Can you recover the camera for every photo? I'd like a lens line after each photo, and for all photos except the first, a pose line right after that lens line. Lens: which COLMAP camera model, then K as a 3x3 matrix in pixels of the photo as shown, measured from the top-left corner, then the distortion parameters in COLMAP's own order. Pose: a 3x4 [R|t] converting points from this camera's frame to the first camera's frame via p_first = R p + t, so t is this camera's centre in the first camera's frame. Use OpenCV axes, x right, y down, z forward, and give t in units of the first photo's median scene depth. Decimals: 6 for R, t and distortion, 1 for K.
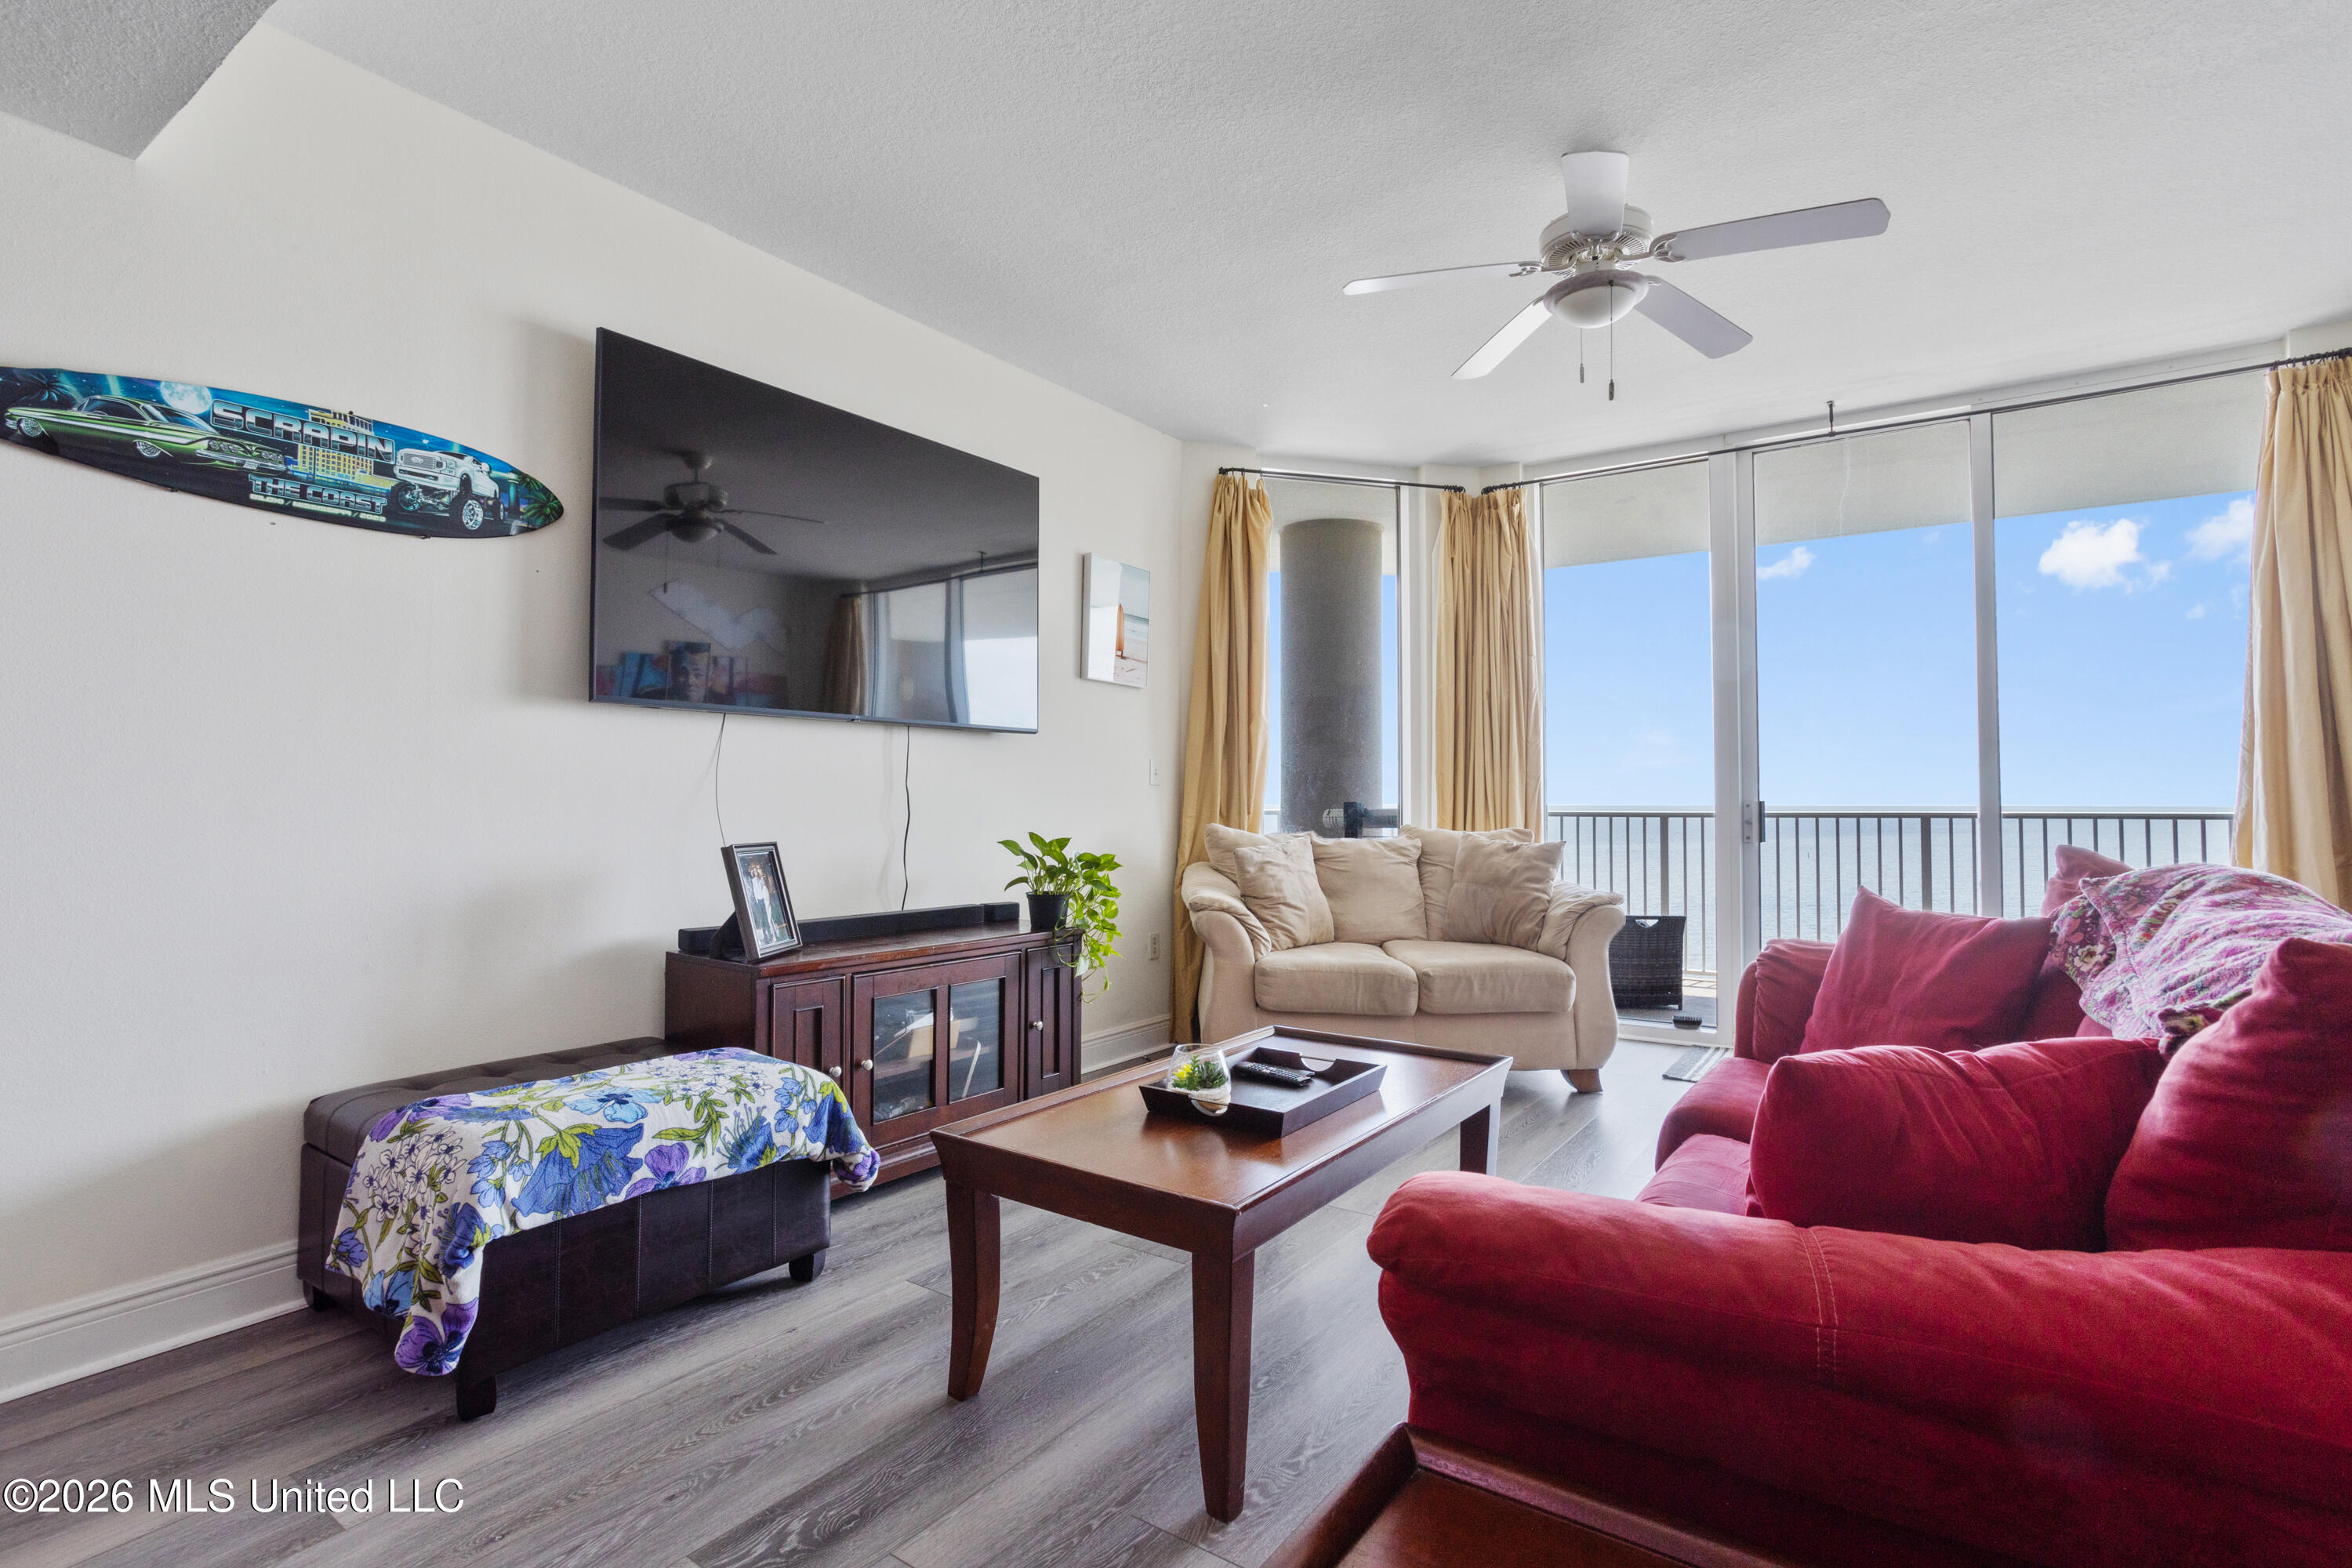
lens RADIAL K [[1125.5, 0, 1174.0], [0, 1125.5, 784.9], [0, 0, 1]] dist [-0.041596, 0.017565]
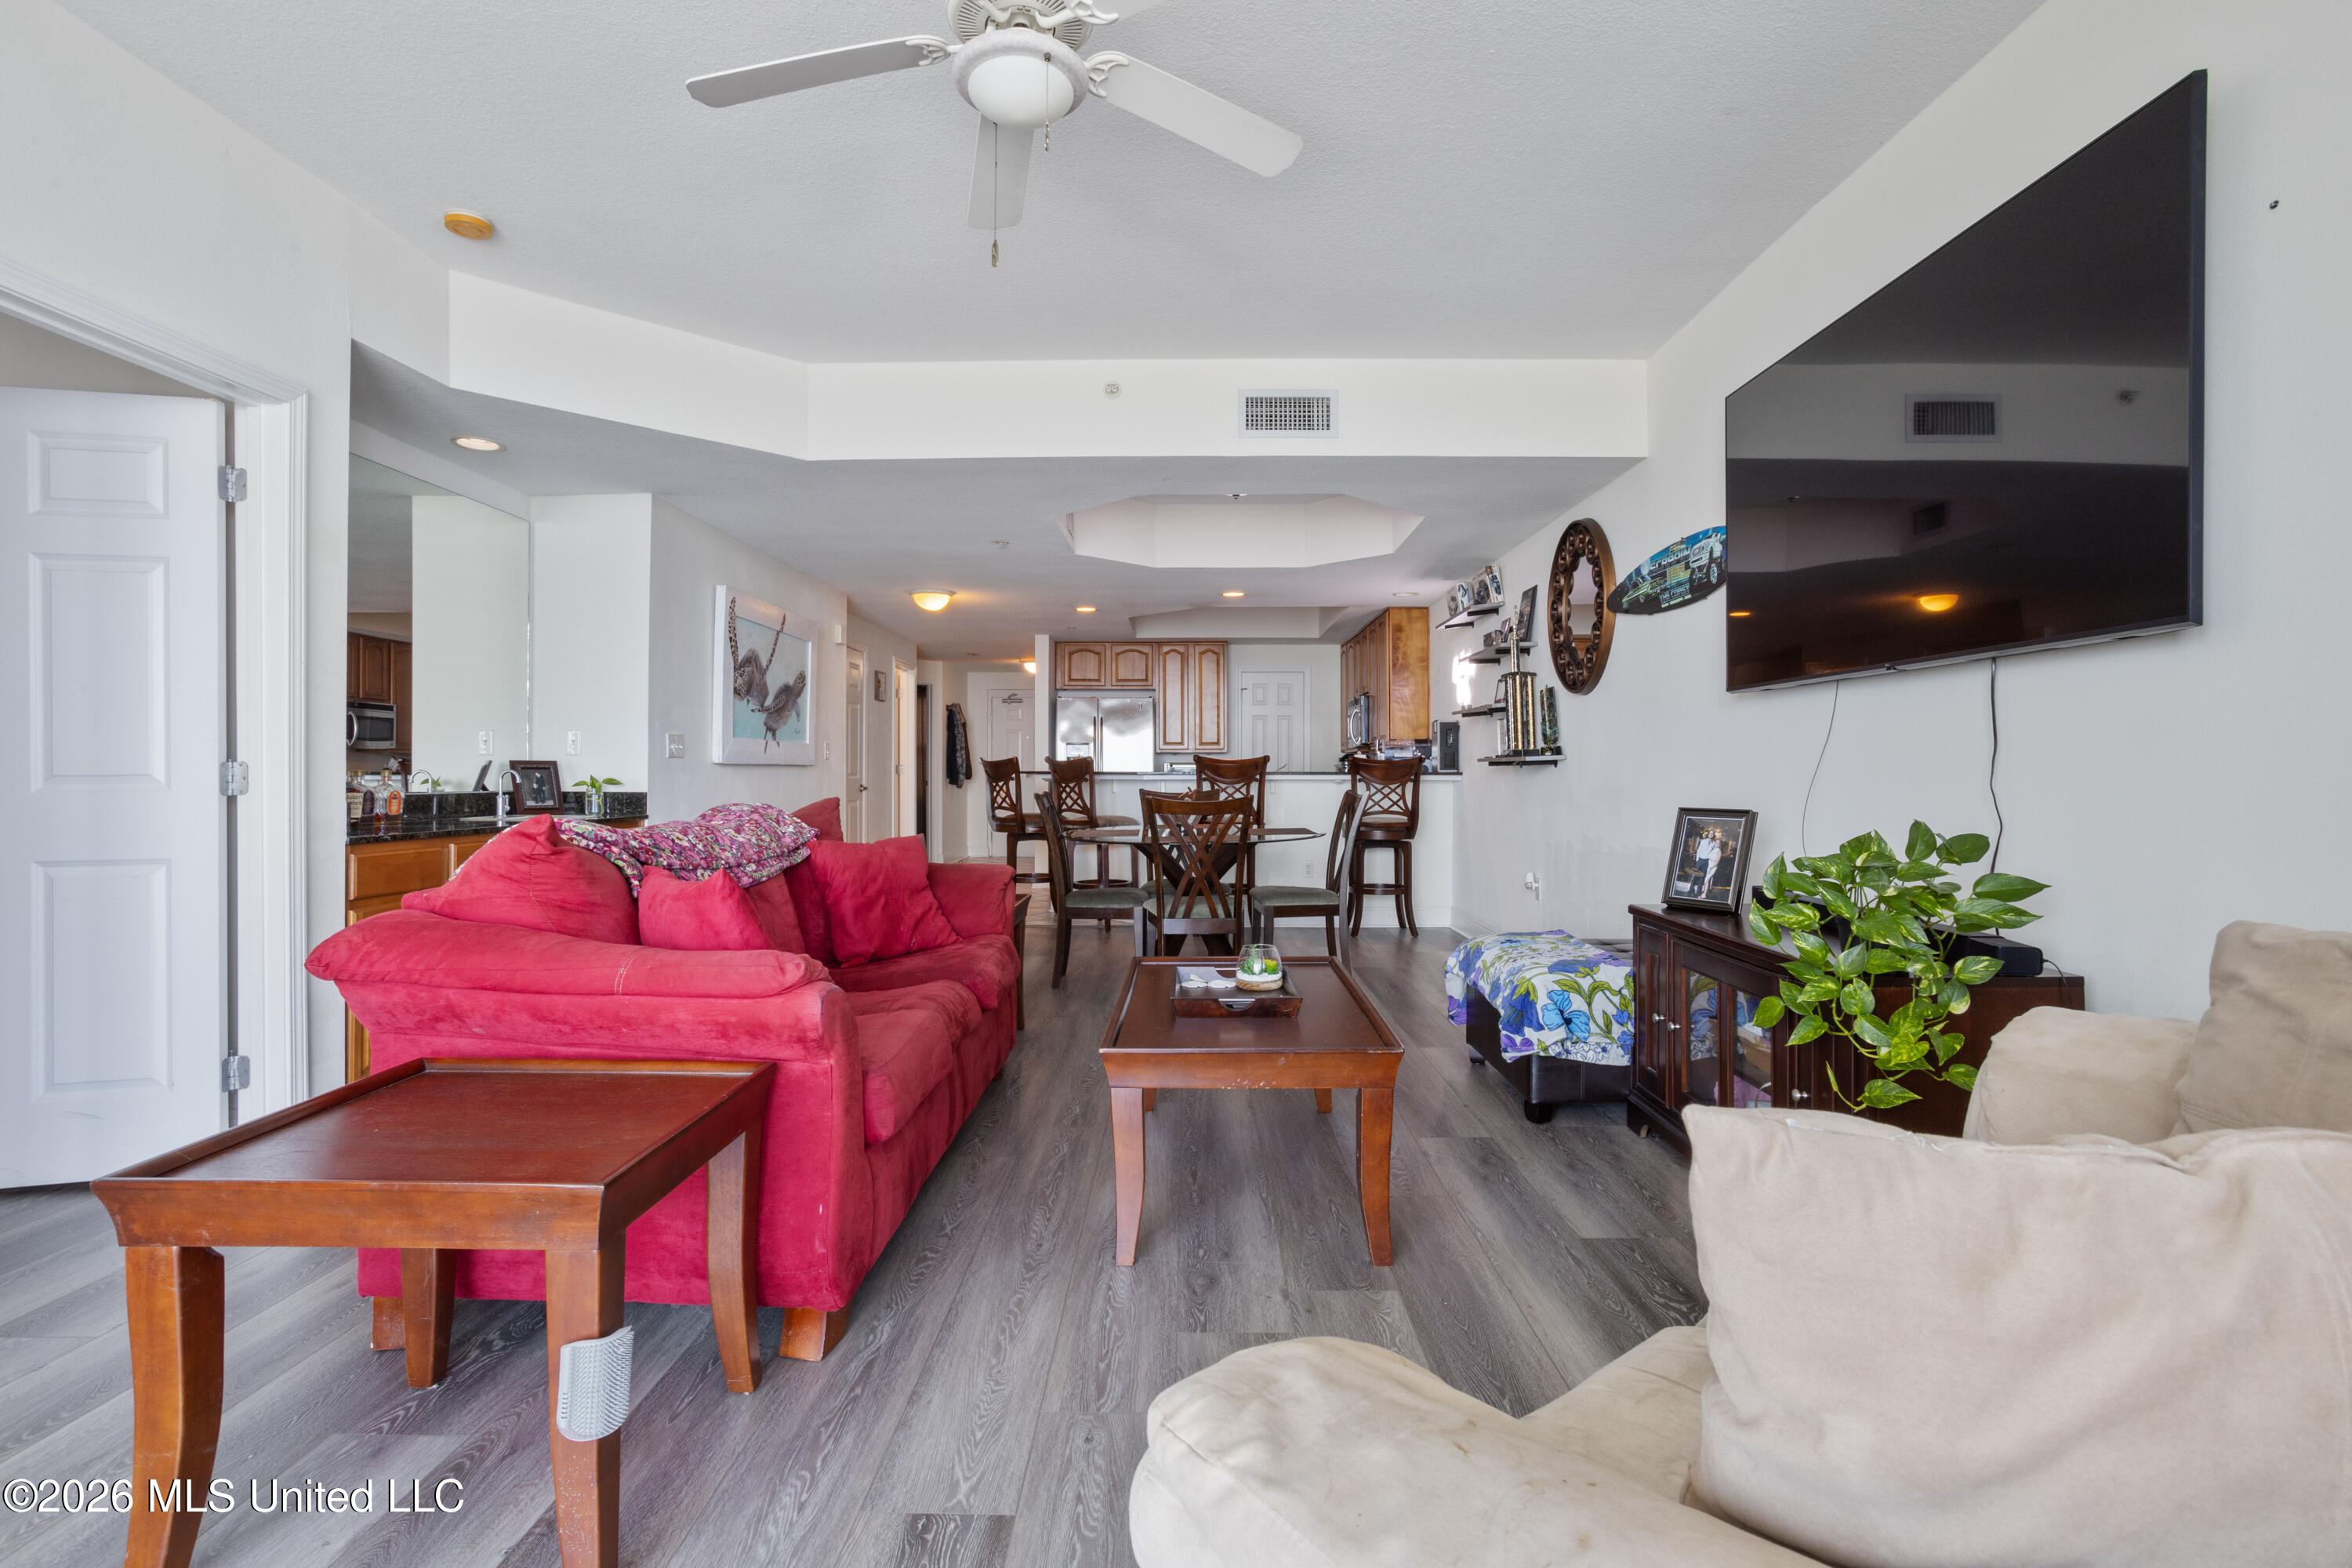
lens RADIAL K [[1125.5, 0, 1184.2], [0, 1125.5, 769.1], [0, 0, 1]] dist [-0.041596, 0.017565]
pose [[-0.821103, -0.003294, -0.570771, 0.817688], [0.009710, 0.999758, -0.019737, 0.037192], [0.570698, -0.021748, -0.820872, 1.912459]]
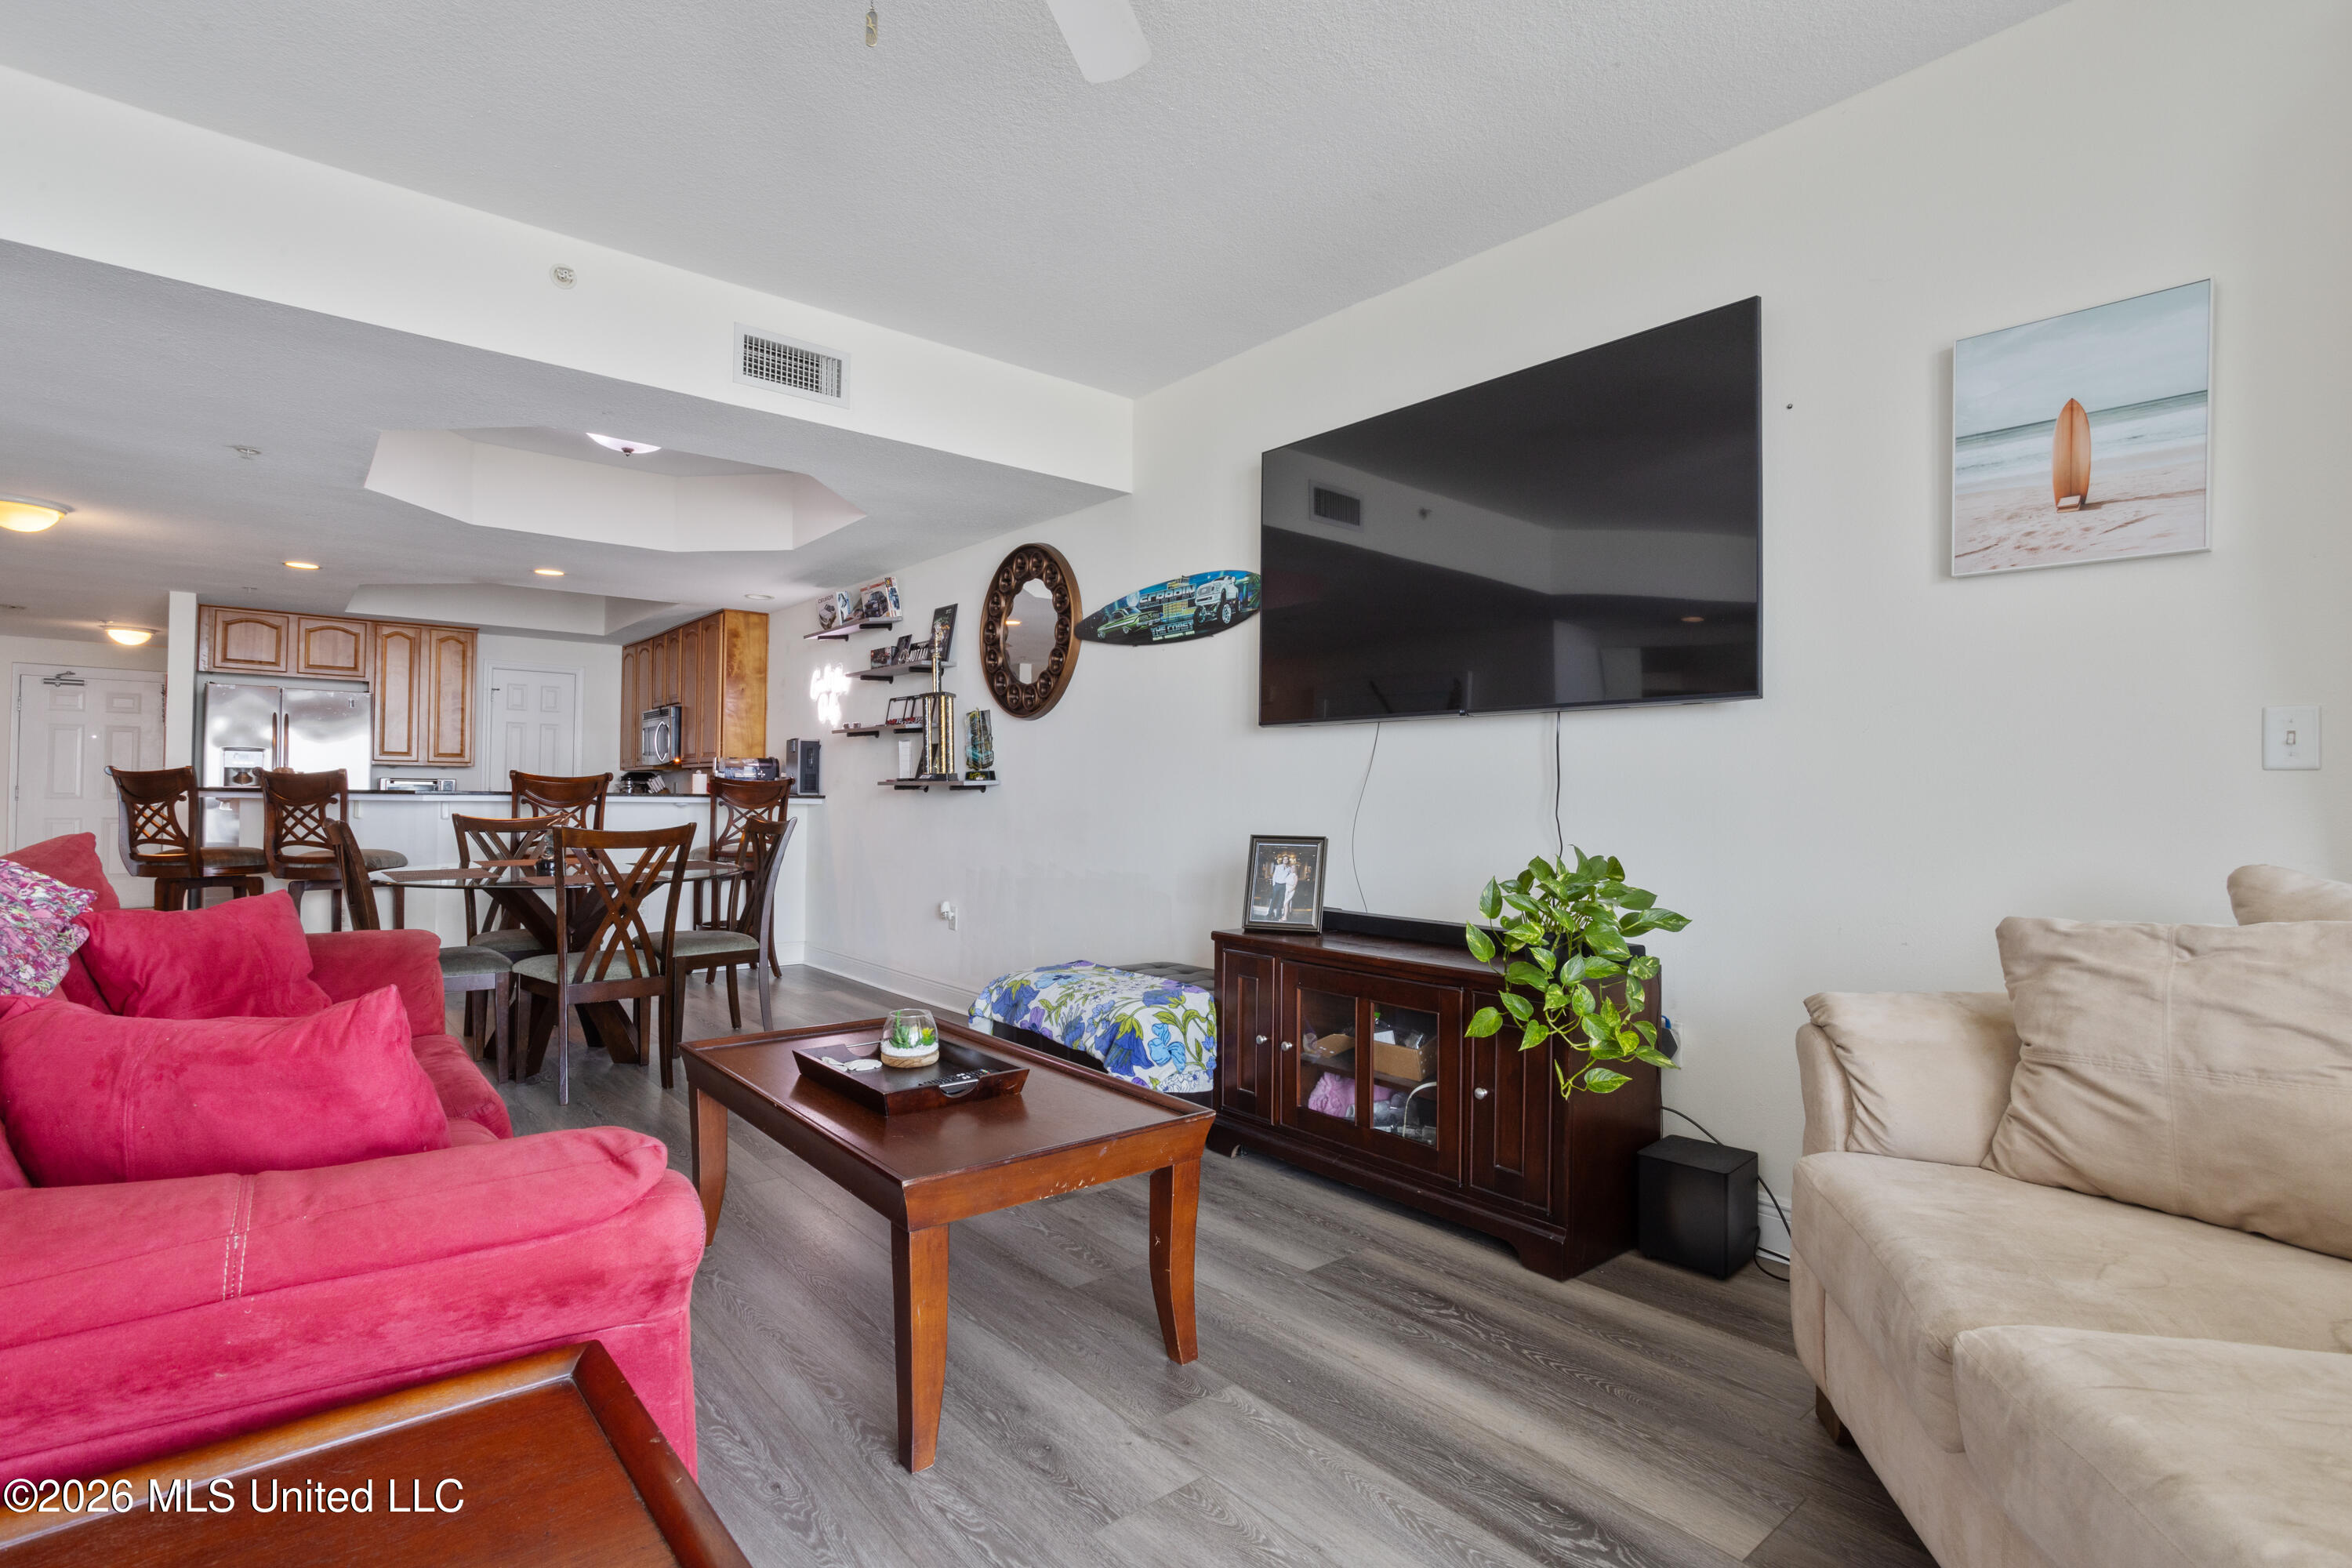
lens RADIAL K [[1125.5, 0, 1176.3], [0, 1125.5, 785.5], [0, 0, 1]] dist [-0.041596, 0.017565]
pose [[-0.258679, -0.014989, -0.965847, 0.954835], [0.008586, 0.999804, -0.017816, 0.024930], [0.965925, -0.012902, -0.258500, 1.420621]]
